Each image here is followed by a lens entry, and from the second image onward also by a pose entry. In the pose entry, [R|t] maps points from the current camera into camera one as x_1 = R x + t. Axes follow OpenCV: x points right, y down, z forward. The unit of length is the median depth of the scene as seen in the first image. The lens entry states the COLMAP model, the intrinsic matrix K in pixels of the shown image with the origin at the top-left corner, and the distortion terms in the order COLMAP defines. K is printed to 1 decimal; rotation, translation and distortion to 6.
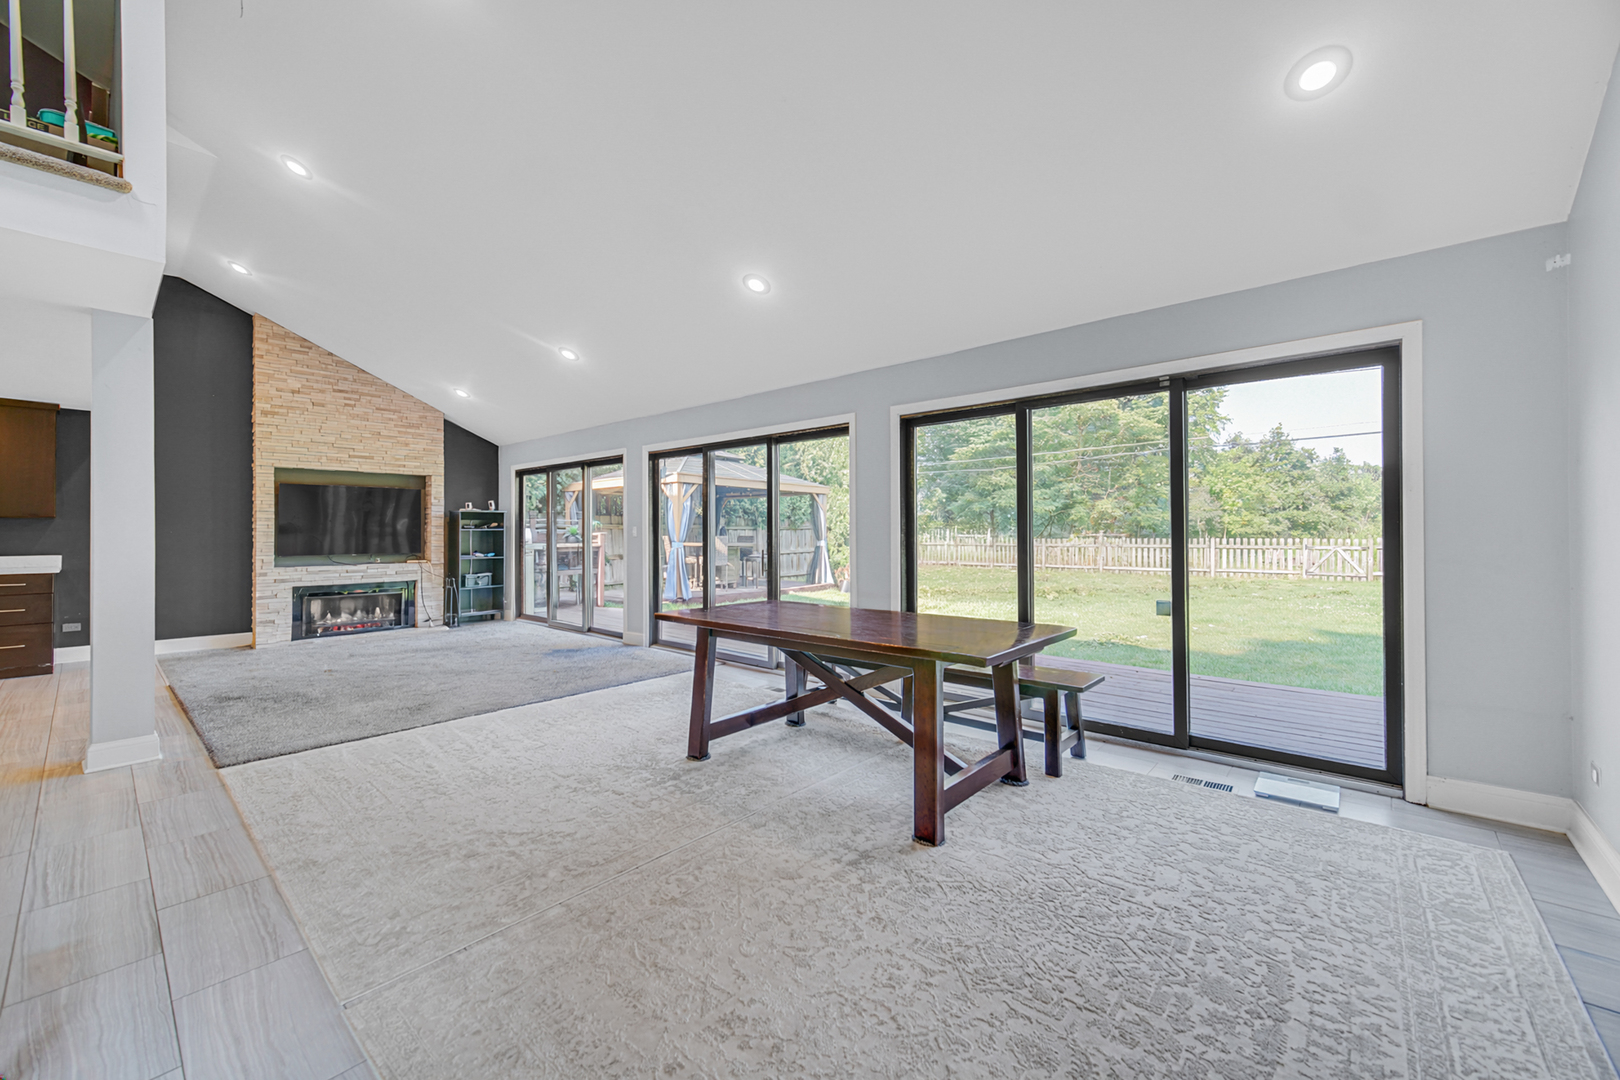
lens RADIAL K [[627.8, 0, 810.0], [0, 627.8, 540.0], [0, 0, 1]] dist [-0.015550, -0.000051]
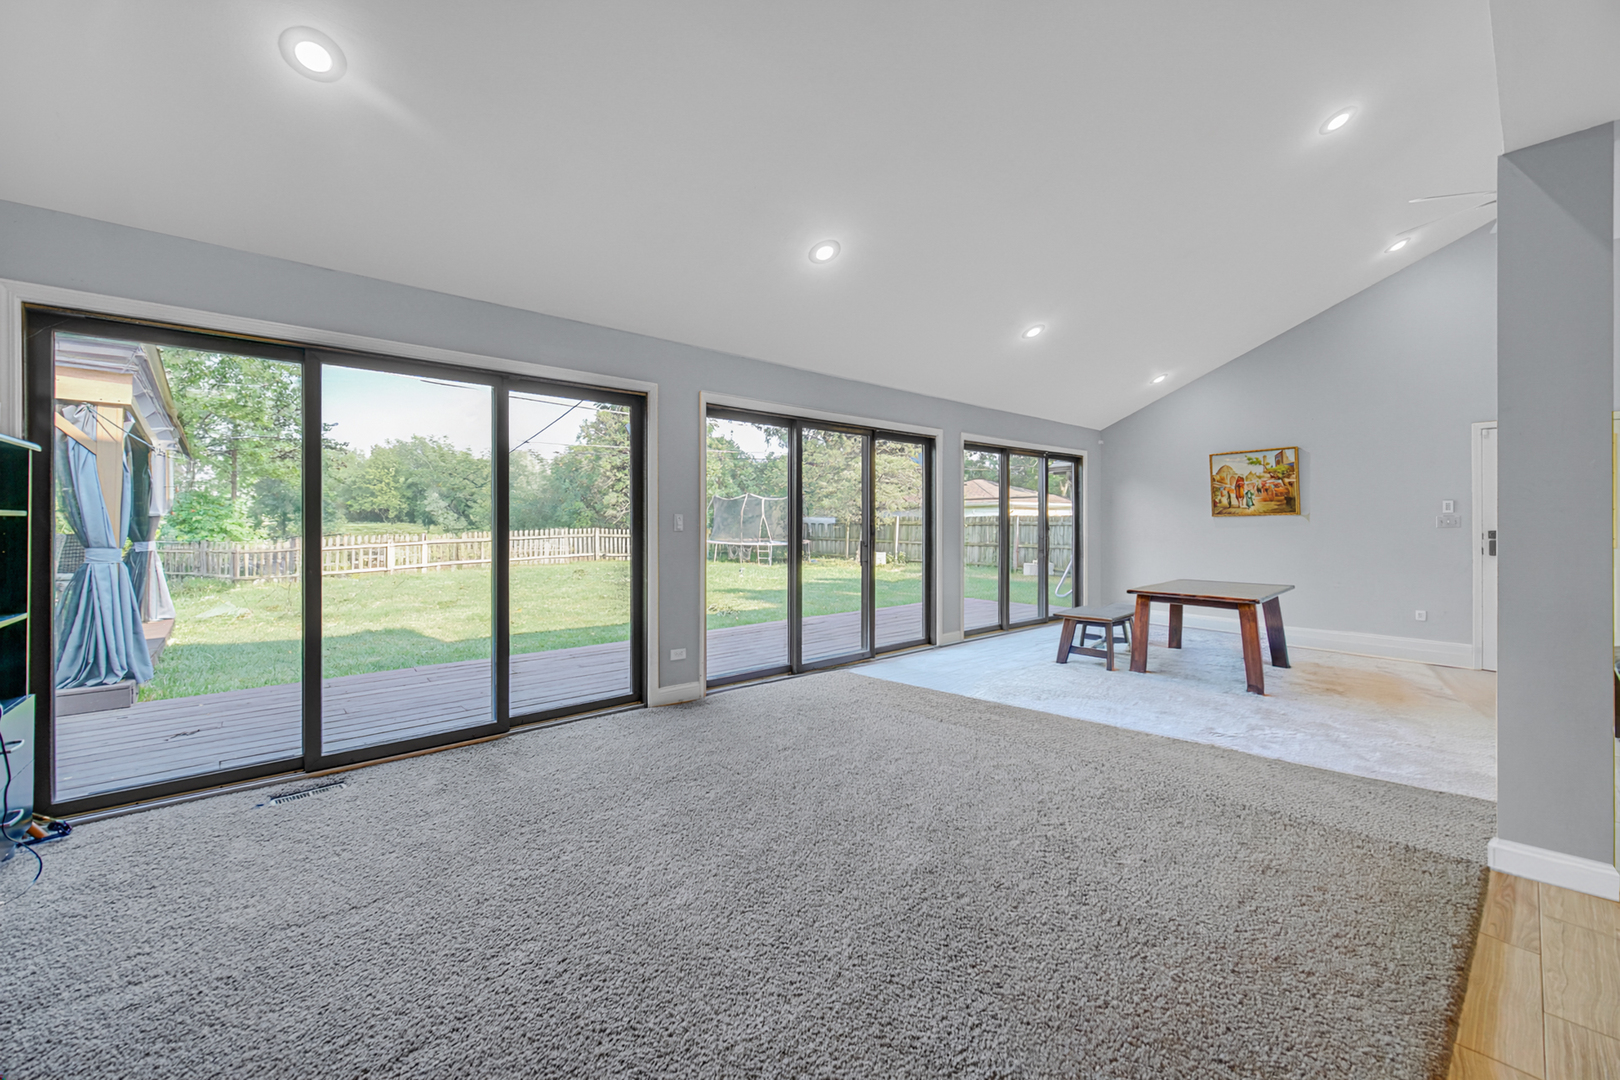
lens RADIAL K [[648.8, 0, 804.1], [0, 648.8, 521.6], [0, 0, 1]] dist [0.000437, -0.000139]
pose [[0.134886, -0.002274, 0.990858, -0.402474], [0.015354, 0.999882, 0.000205, -0.007935], [-0.990742, 0.015186, 0.134905, 0.358573]]
